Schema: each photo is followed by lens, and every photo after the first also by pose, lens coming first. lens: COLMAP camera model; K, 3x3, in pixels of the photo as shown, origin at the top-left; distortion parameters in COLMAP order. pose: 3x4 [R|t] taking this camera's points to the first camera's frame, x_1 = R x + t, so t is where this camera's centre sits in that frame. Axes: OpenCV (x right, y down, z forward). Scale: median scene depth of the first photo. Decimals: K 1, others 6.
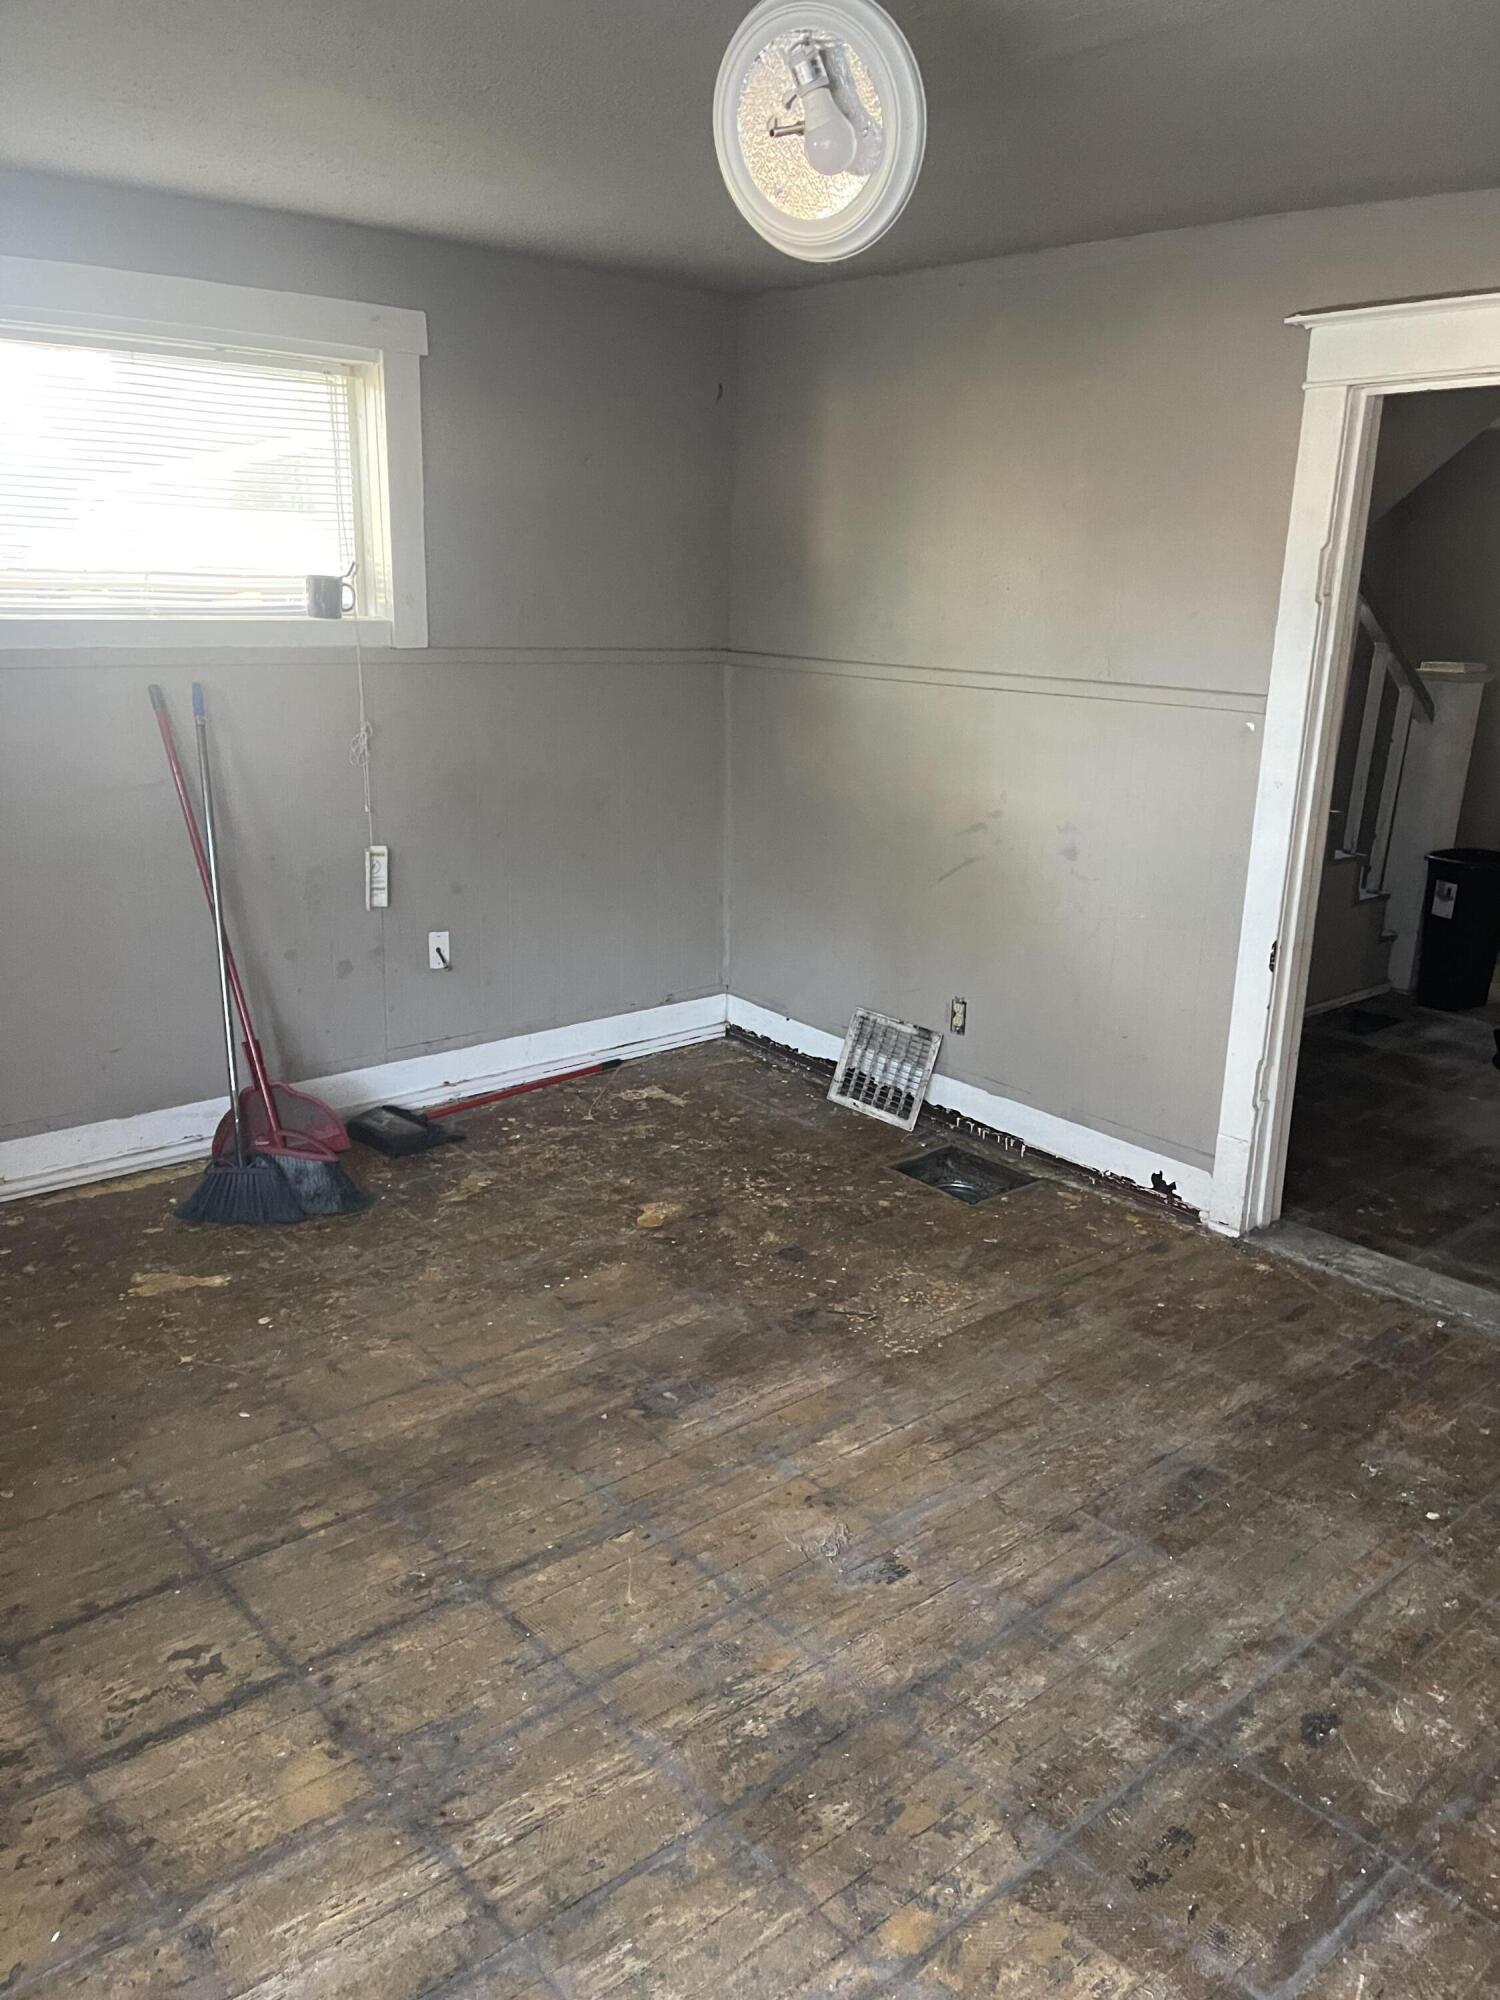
lens RADIAL K [[1503.8, 0, 750.0], [0, 1503.8, 1000.0], [0, 0, 1]] dist [0.095374, -0.127014]
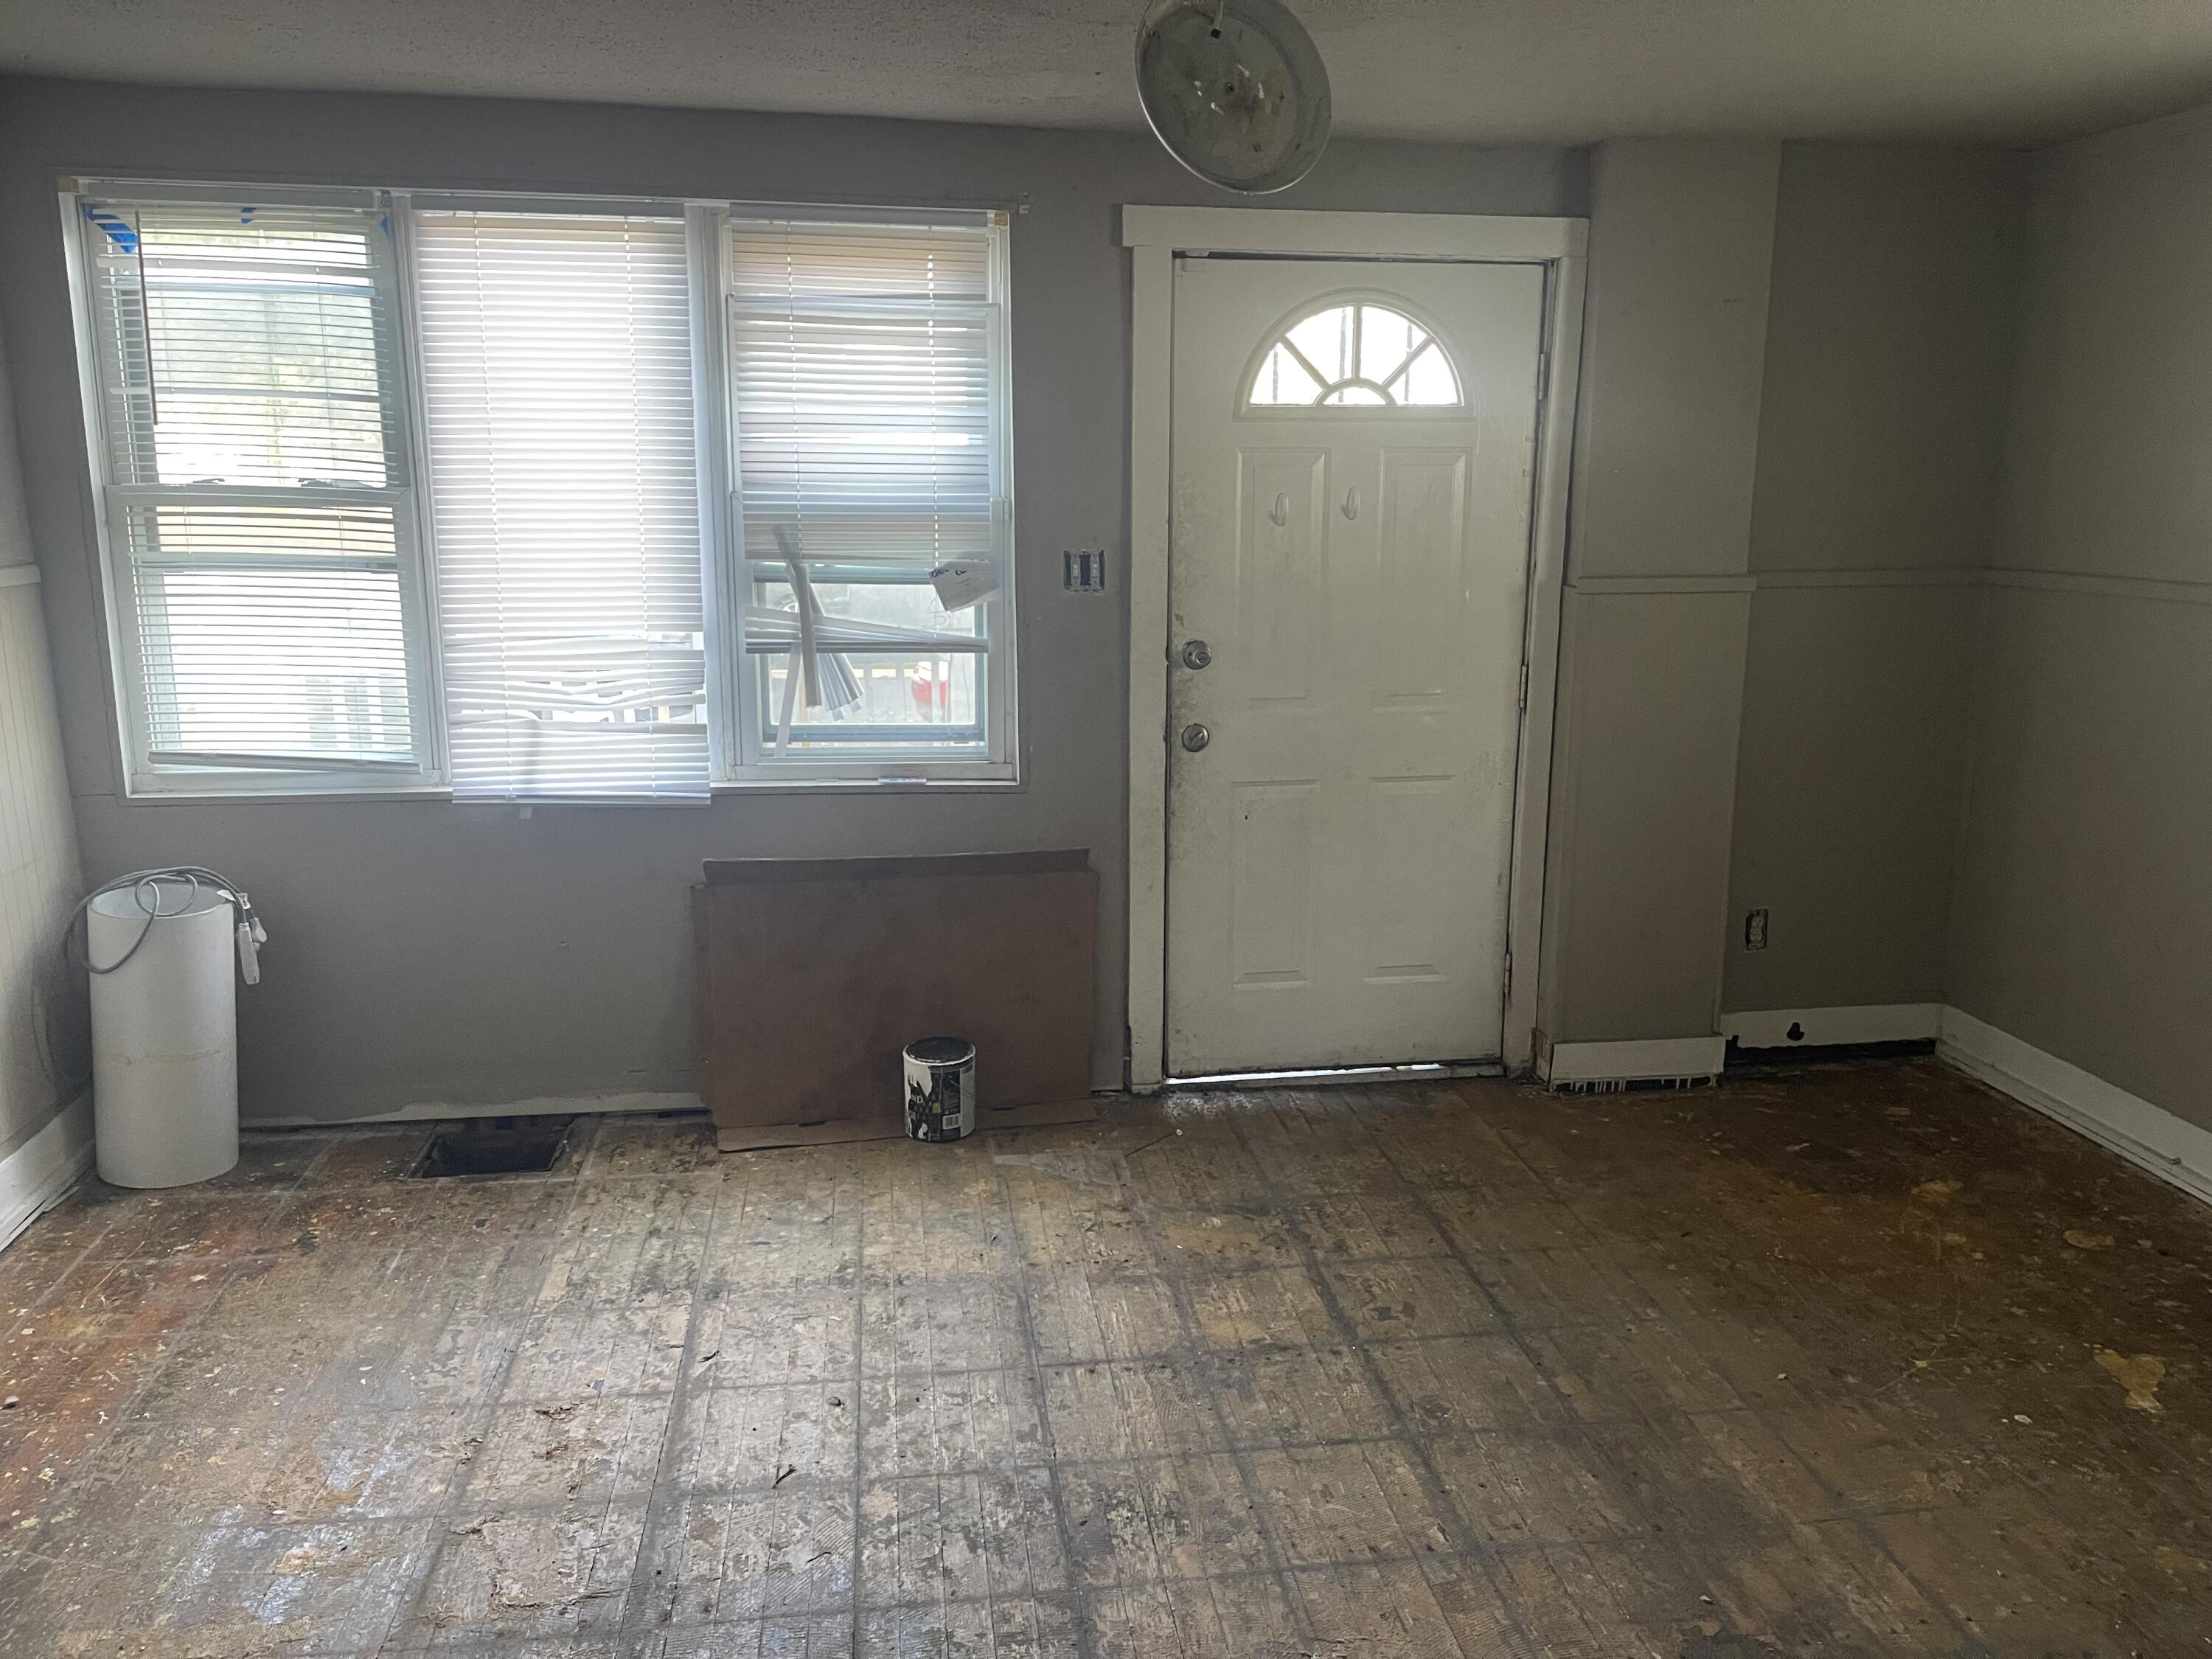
lens RADIAL K [[1663.2, 0, 1106.0], [0, 1663.2, 829.5], [0, 0, 1]] dist [0.095374, -0.127014]
pose [[-0.534635, 0.152342, -0.831238, 0.668839], [-0.242400, 0.914641, 0.323534, -0.257501], [0.809573, 0.374465, -0.452071, 0.965268]]
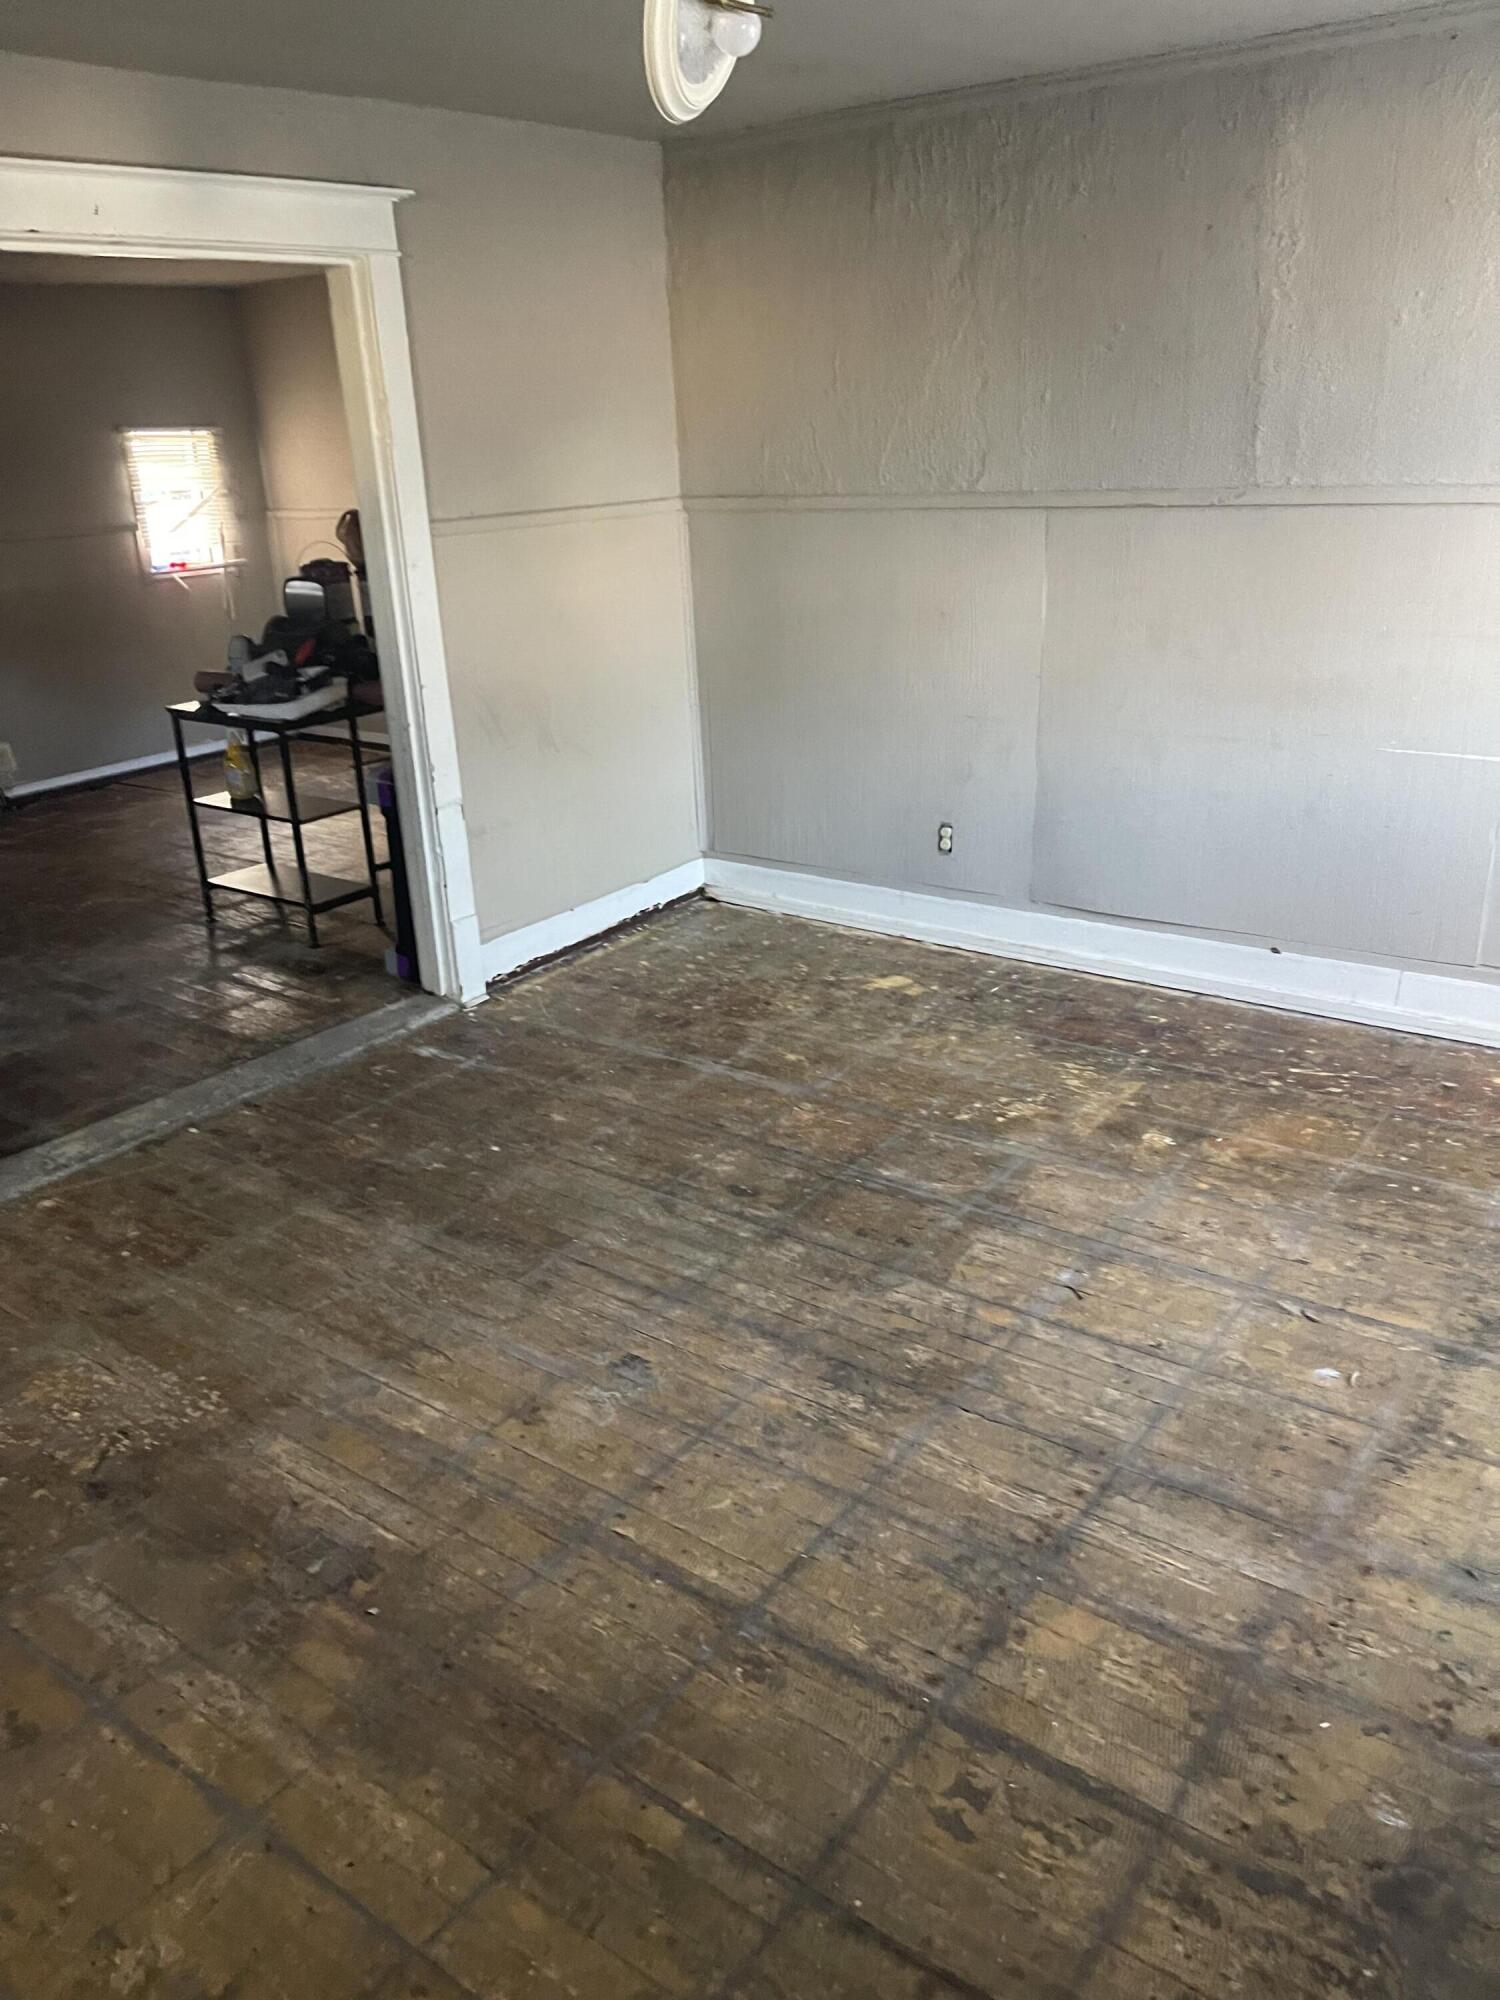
lens RADIAL K [[1518.2, 0, 754.5], [0, 1518.2, 1022.1], [0, 0, 1]] dist [0.053188, -0.059313]
pose [[-0.229430, -0.361716, 0.903617, -0.687520], [0.294173, 0.859195, 0.418625, -0.223573], [-0.927806, 0.361865, -0.090718, 0.766156]]
